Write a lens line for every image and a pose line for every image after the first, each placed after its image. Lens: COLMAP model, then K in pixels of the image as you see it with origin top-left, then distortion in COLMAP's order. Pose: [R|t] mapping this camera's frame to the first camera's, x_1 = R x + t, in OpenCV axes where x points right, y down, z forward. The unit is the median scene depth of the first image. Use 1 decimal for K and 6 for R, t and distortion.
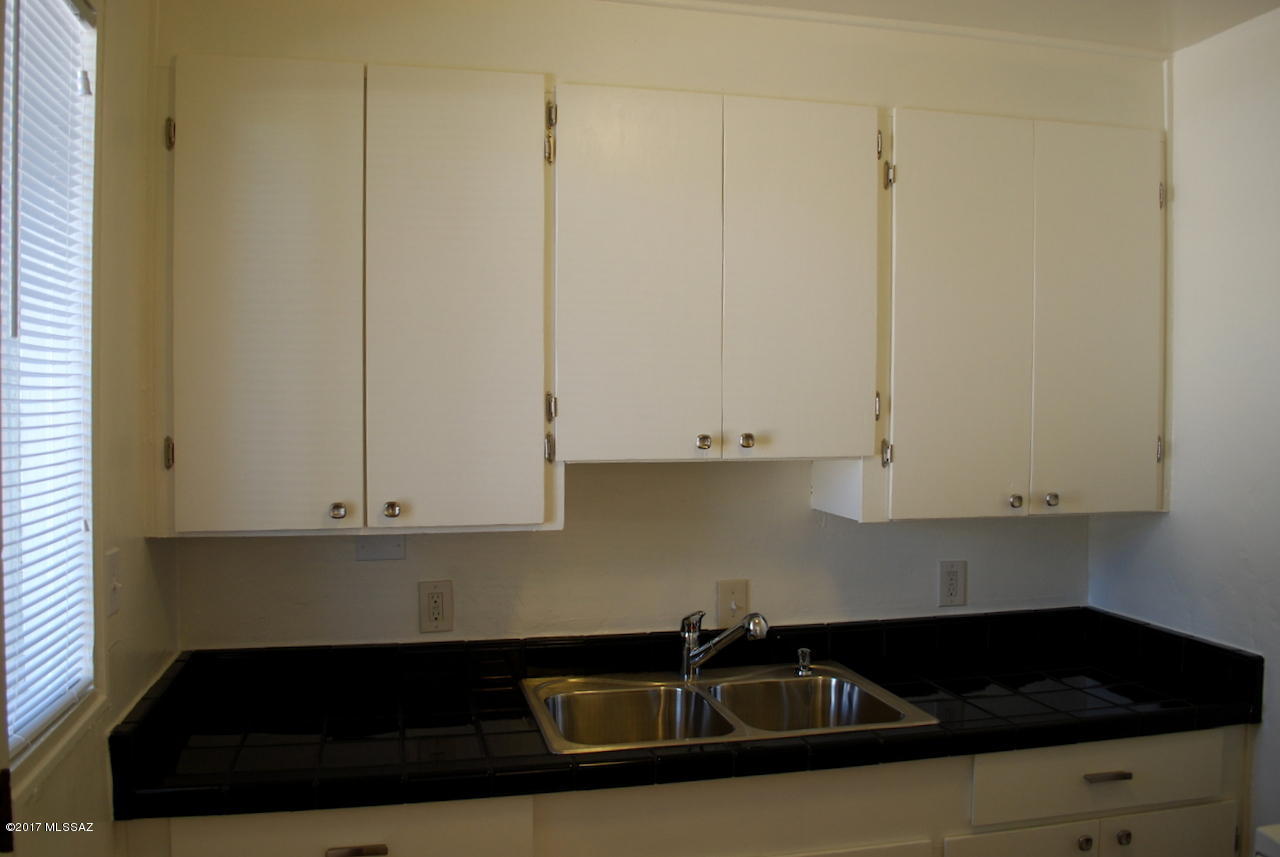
lens RADIAL K [[1010.4, 0, 640.0], [0, 1010.4, 428.5], [0, 0, 1]] dist [-0.063727, 0.000691]
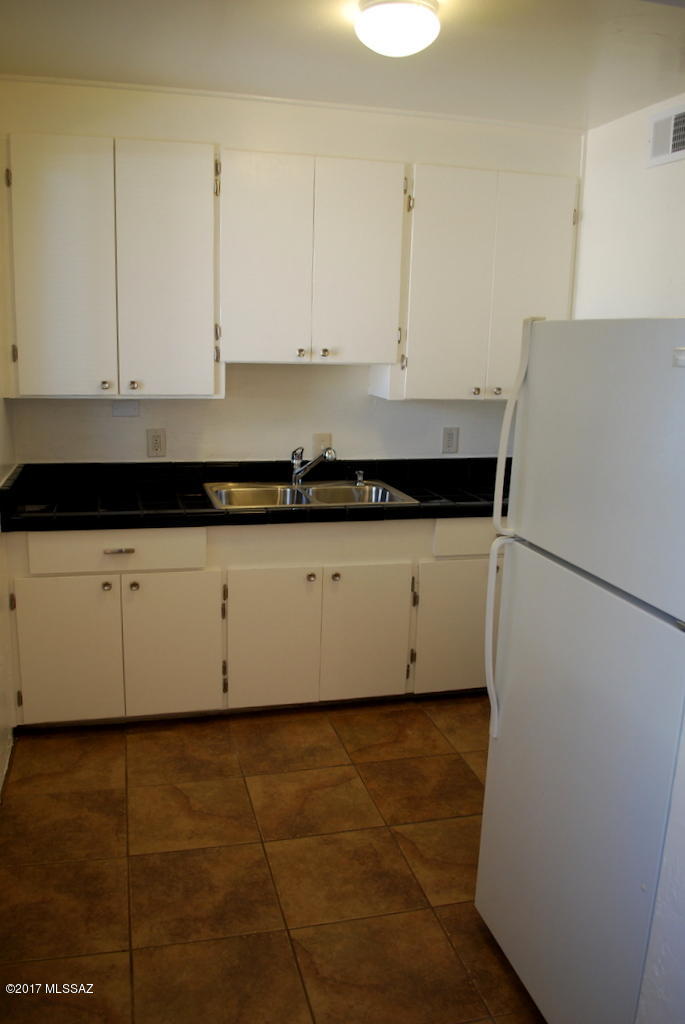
lens RADIAL K [[830.5, 0, 342.5], [0, 830.5, 512.0], [0, 0, 1]] dist [-0.072355, -0.002383]
pose [[0.999482, 0.016764, 0.027458, 0.098695], [-0.021363, 0.984005, 0.176853, 0.029244], [-0.024054, -0.177348, 0.983854, -0.525018]]
